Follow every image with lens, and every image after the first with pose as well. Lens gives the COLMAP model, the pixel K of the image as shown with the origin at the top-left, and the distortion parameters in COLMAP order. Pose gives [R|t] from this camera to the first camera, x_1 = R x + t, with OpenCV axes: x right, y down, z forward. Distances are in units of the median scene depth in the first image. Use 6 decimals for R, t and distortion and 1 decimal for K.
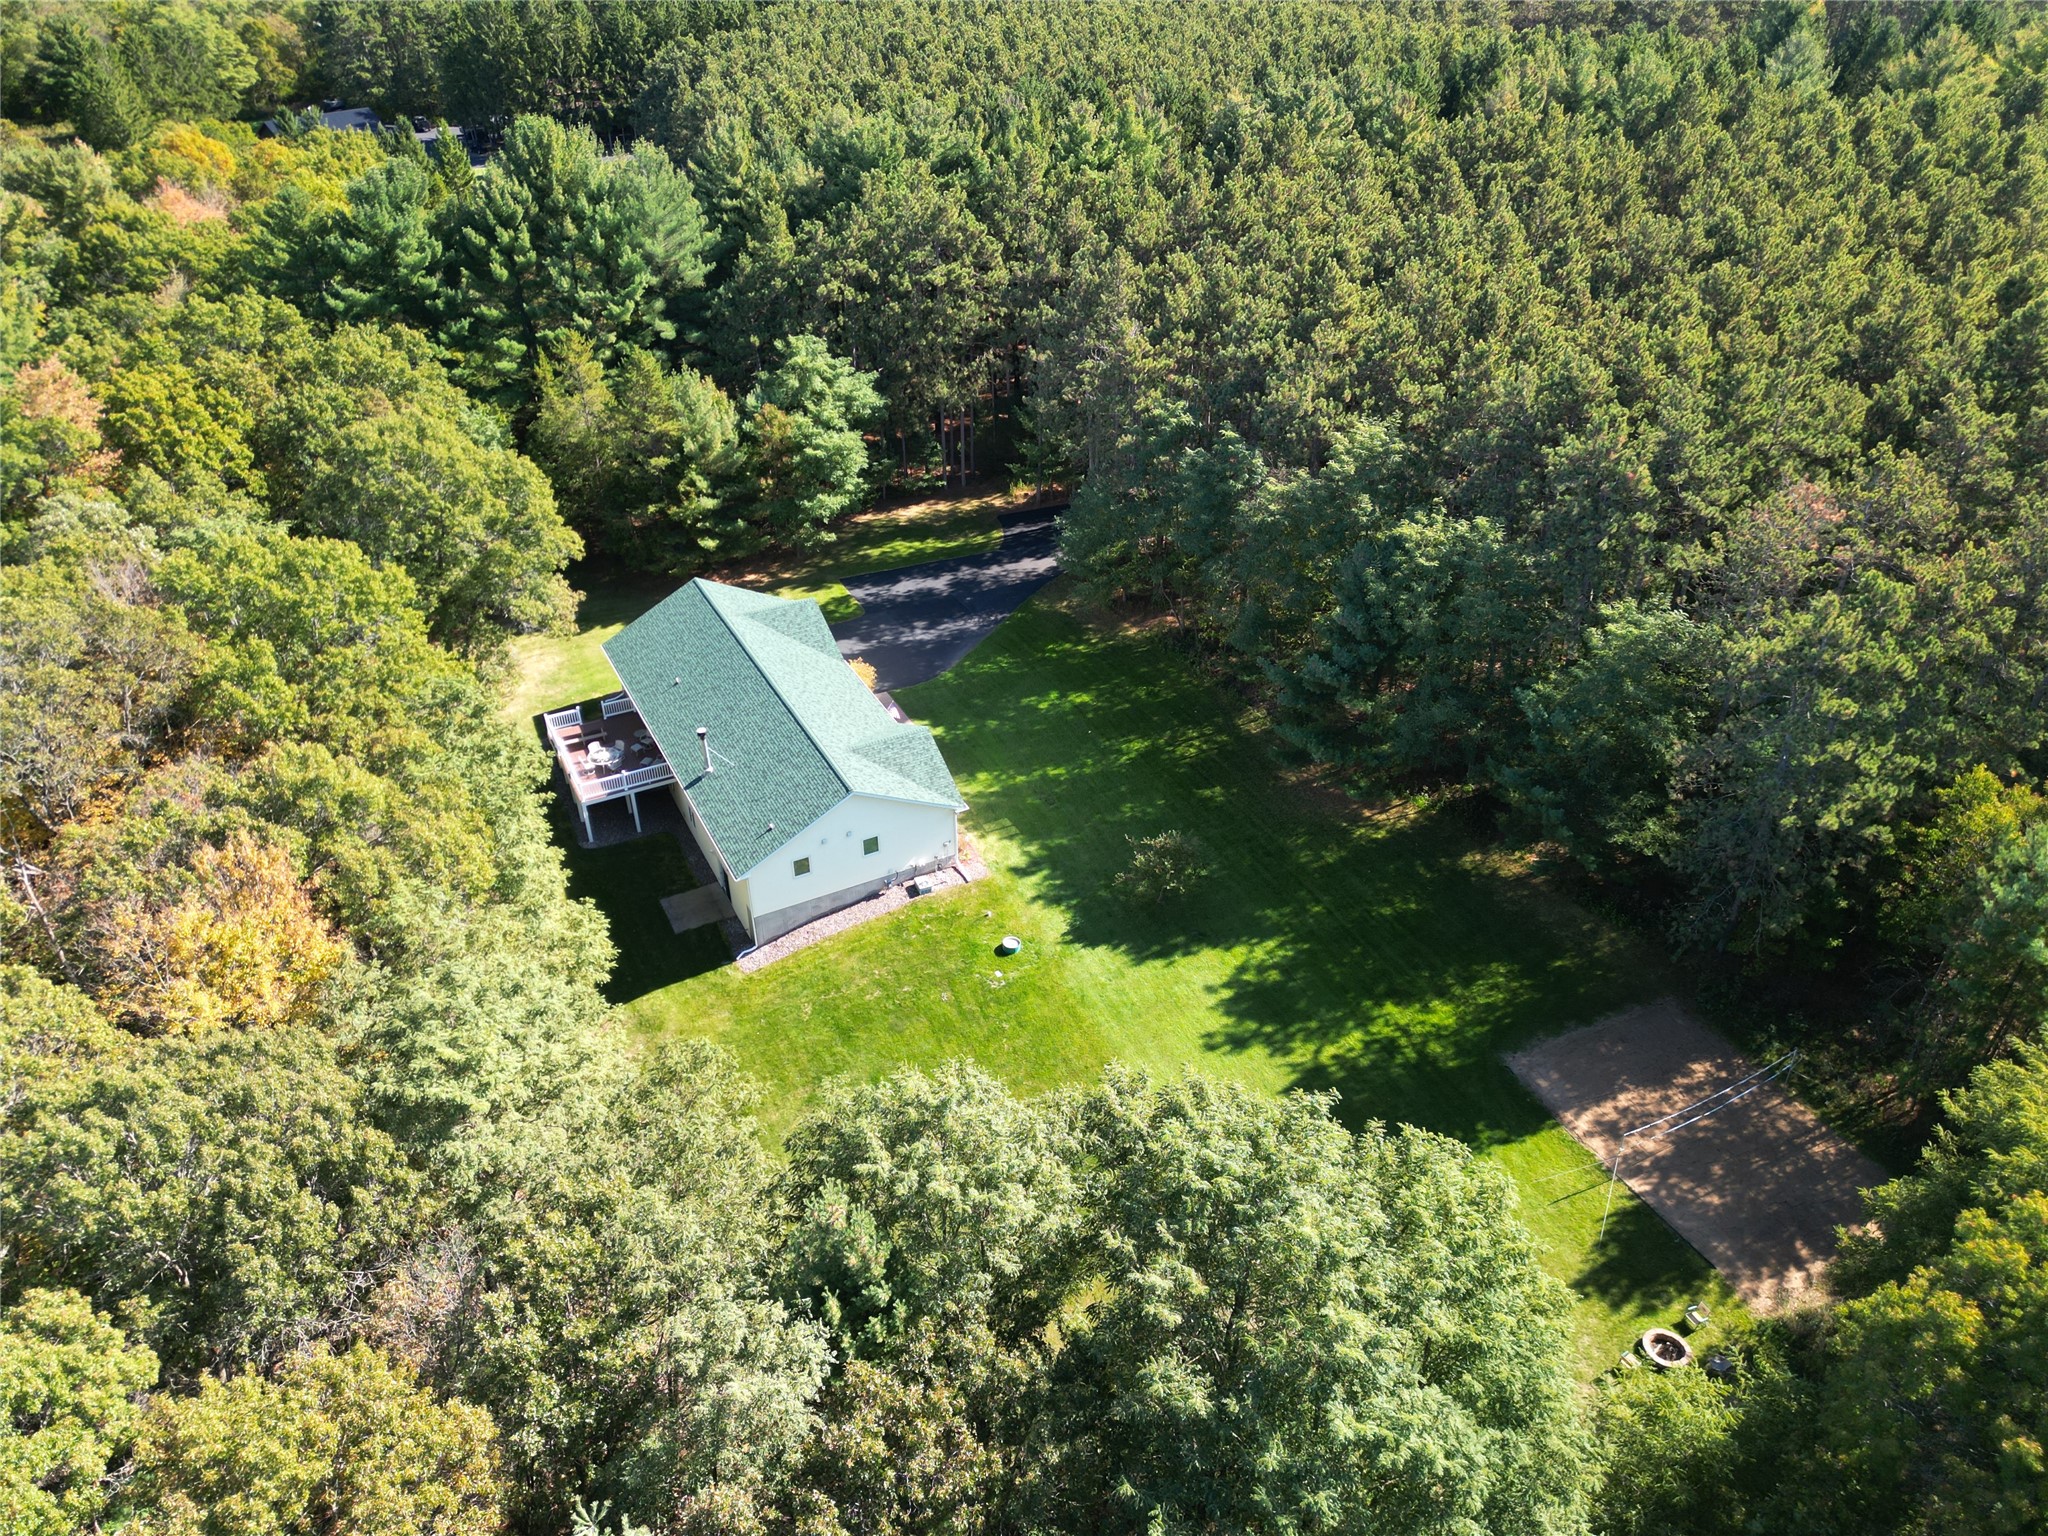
lens RADIAL K [[1415.4, 0, 1024.0], [0, 1415.4, 768.0], [0, 0, 1]] dist [0.109360, -0.117685]
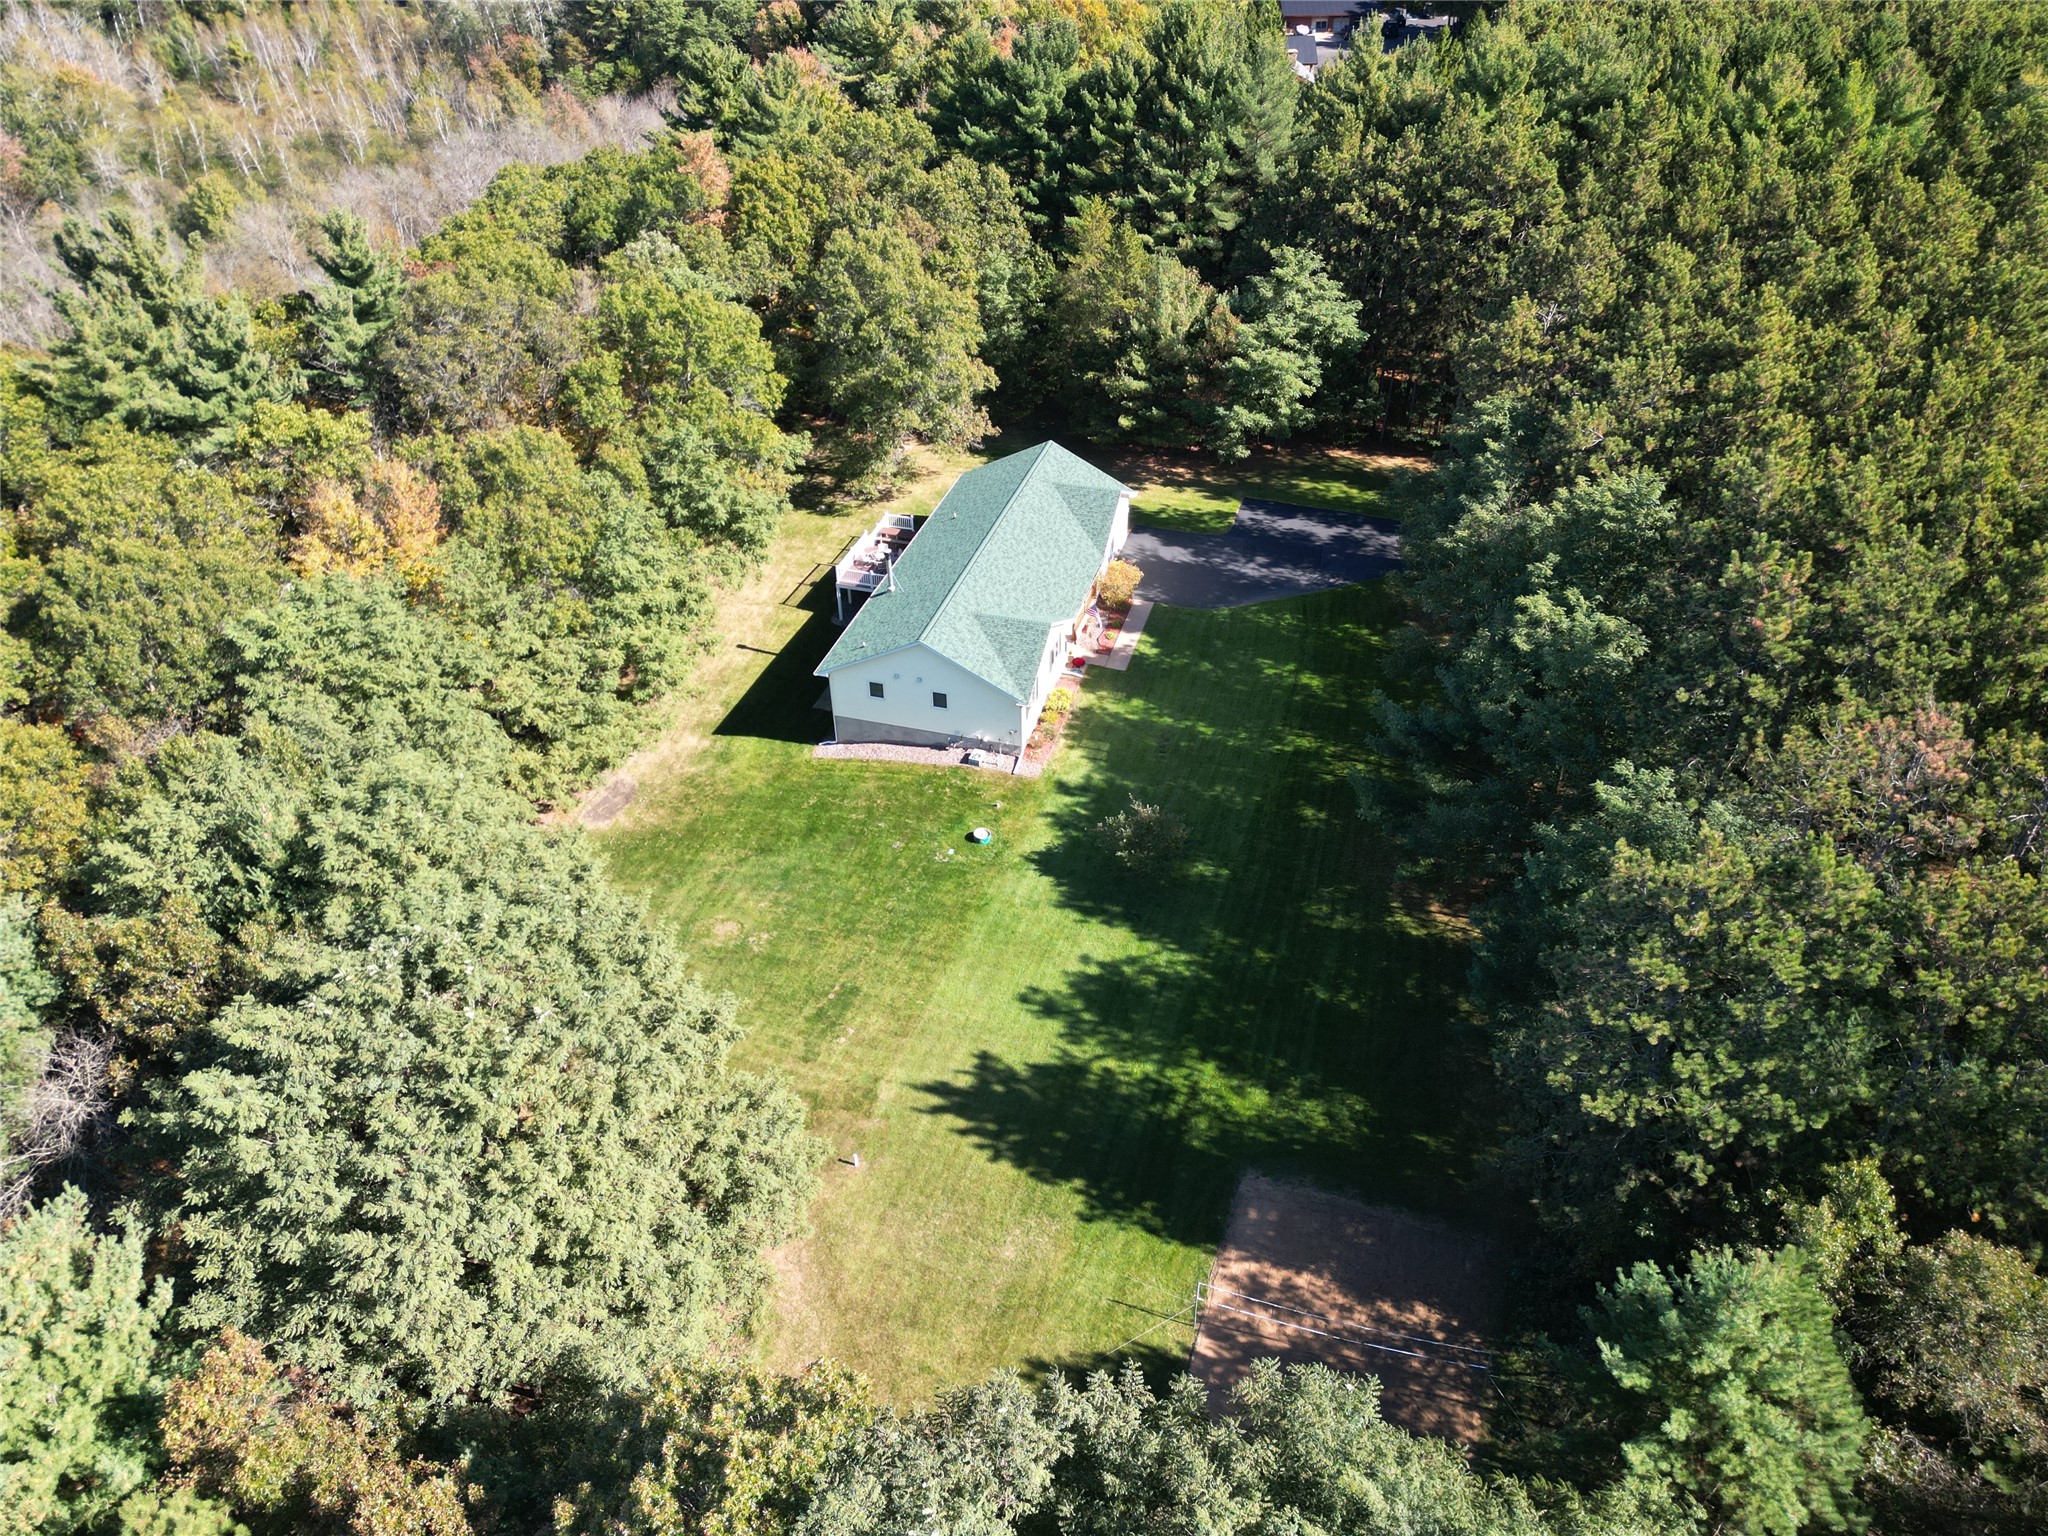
lens RADIAL K [[1415.4, 0, 1024.0], [0, 1415.4, 768.0], [0, 0, 1]] dist [0.109360, -0.117685]
pose [[0.722483, 0.415430, -0.552663, 0.420692], [-0.381036, 0.906249, 0.183096, -0.091133], [0.576914, 0.078301, 0.813043, 0.121156]]
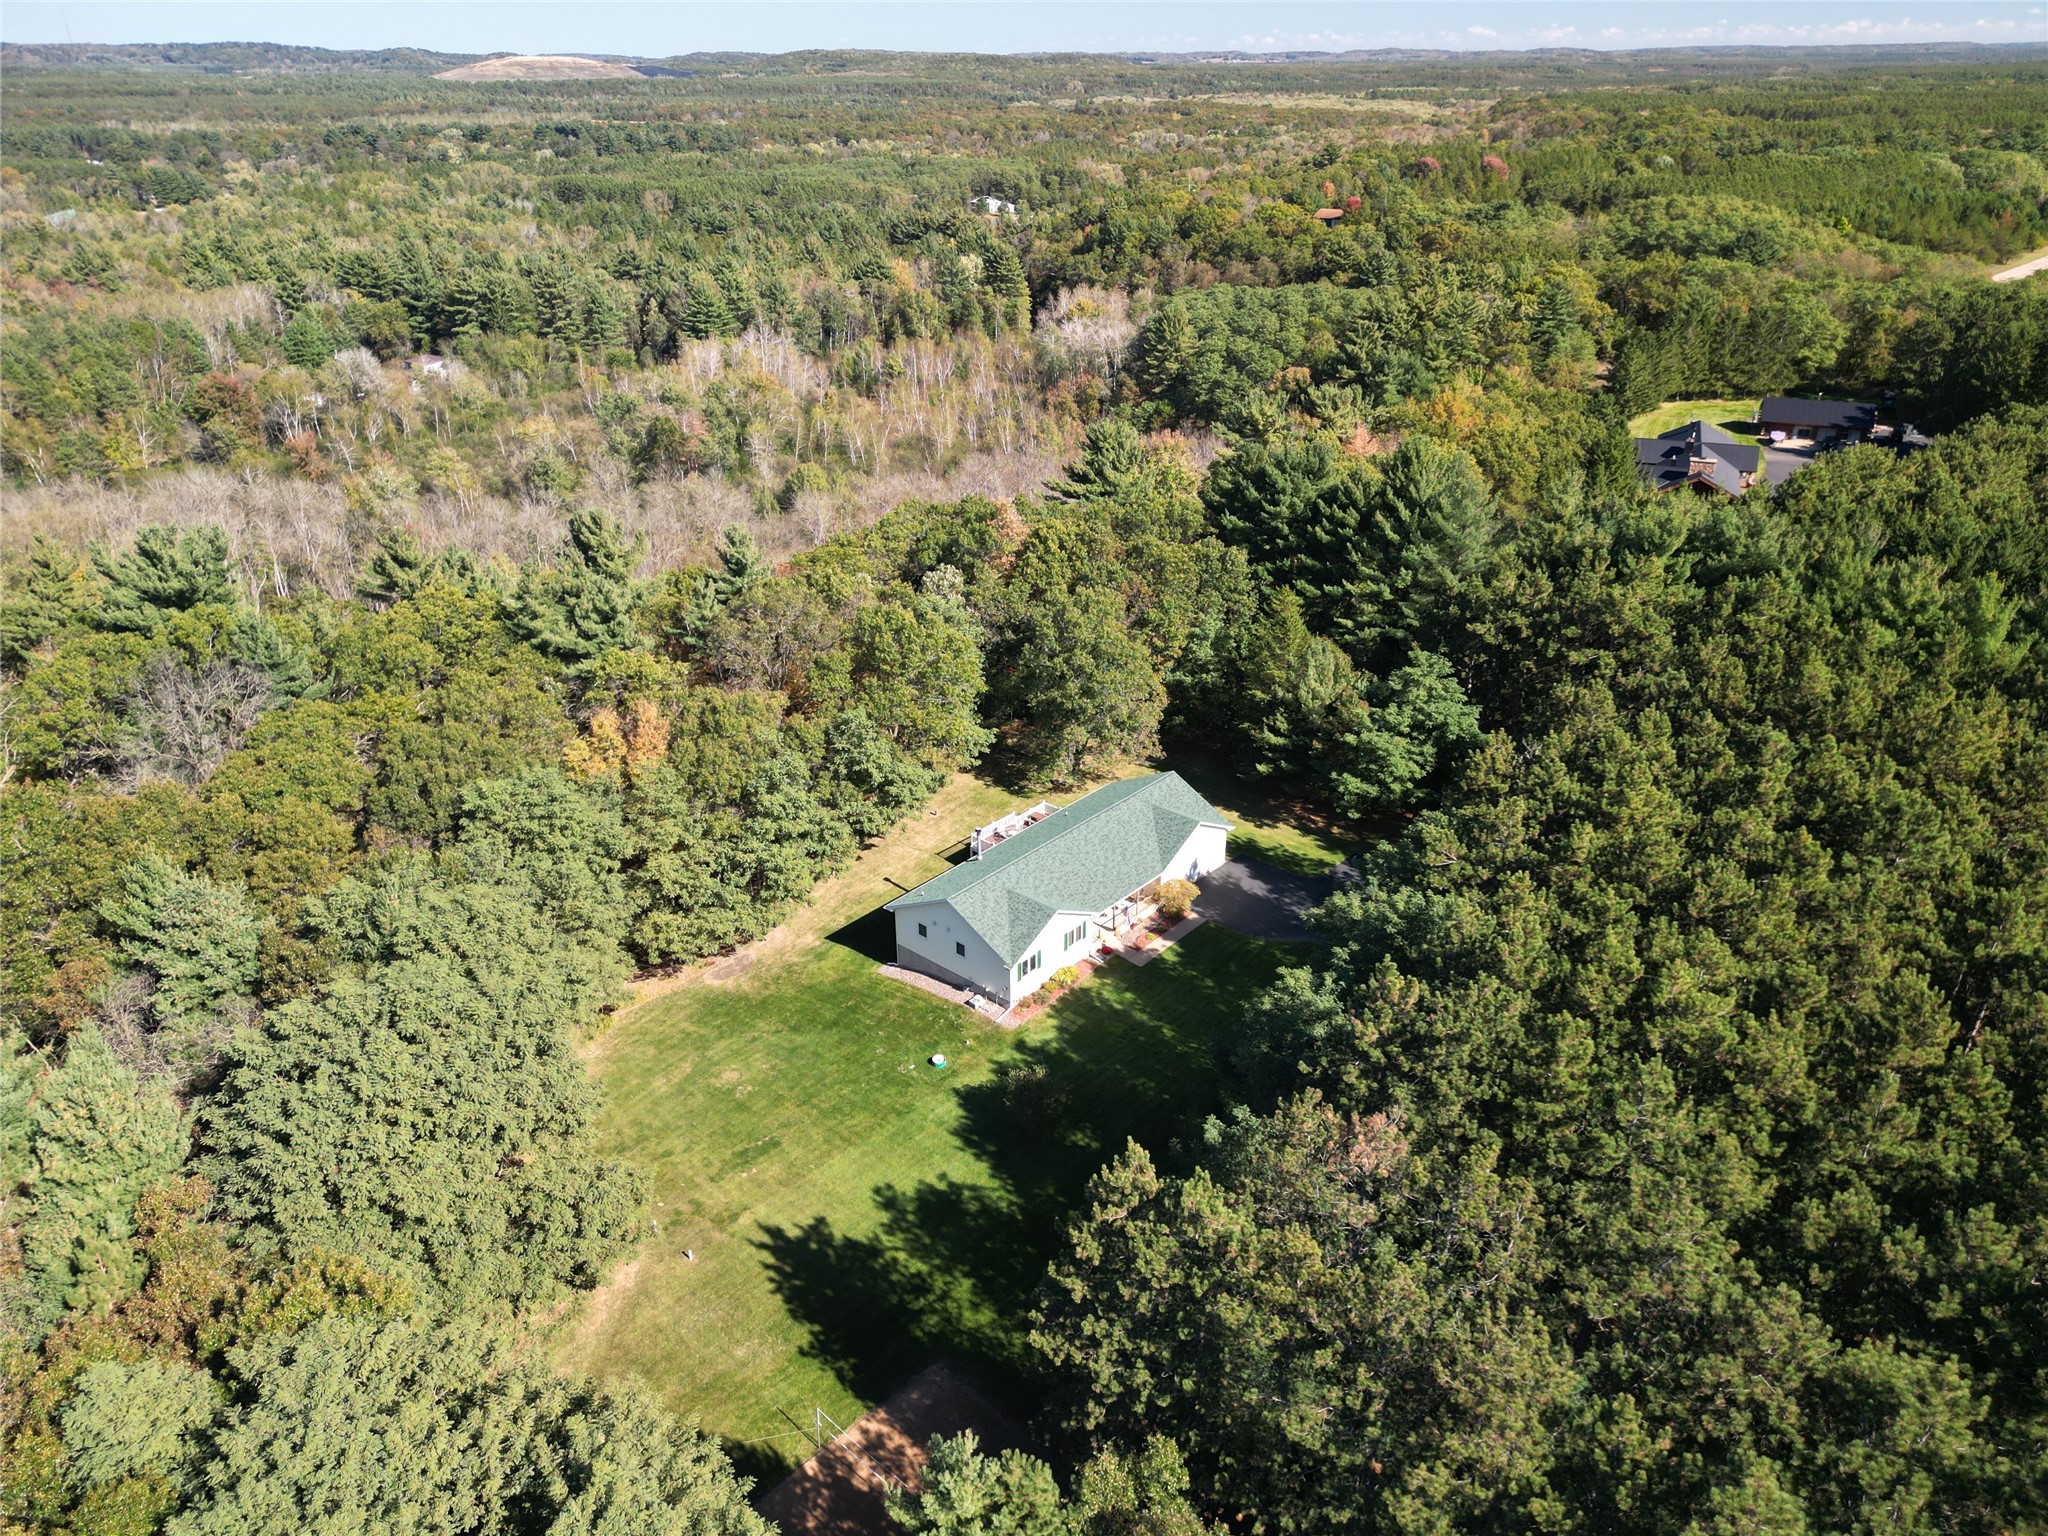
lens RADIAL K [[1428.8, 0, 1018.4], [0, 1428.8, 769.0], [0, 0, 1]] dist [0.129979, -0.121778]
pose [[0.353508, 0.412962, -0.839342, 0.752129], [-0.514337, 0.835278, 0.194338, -0.292747], [0.781338, 0.363004, 0.507679, 0.212166]]
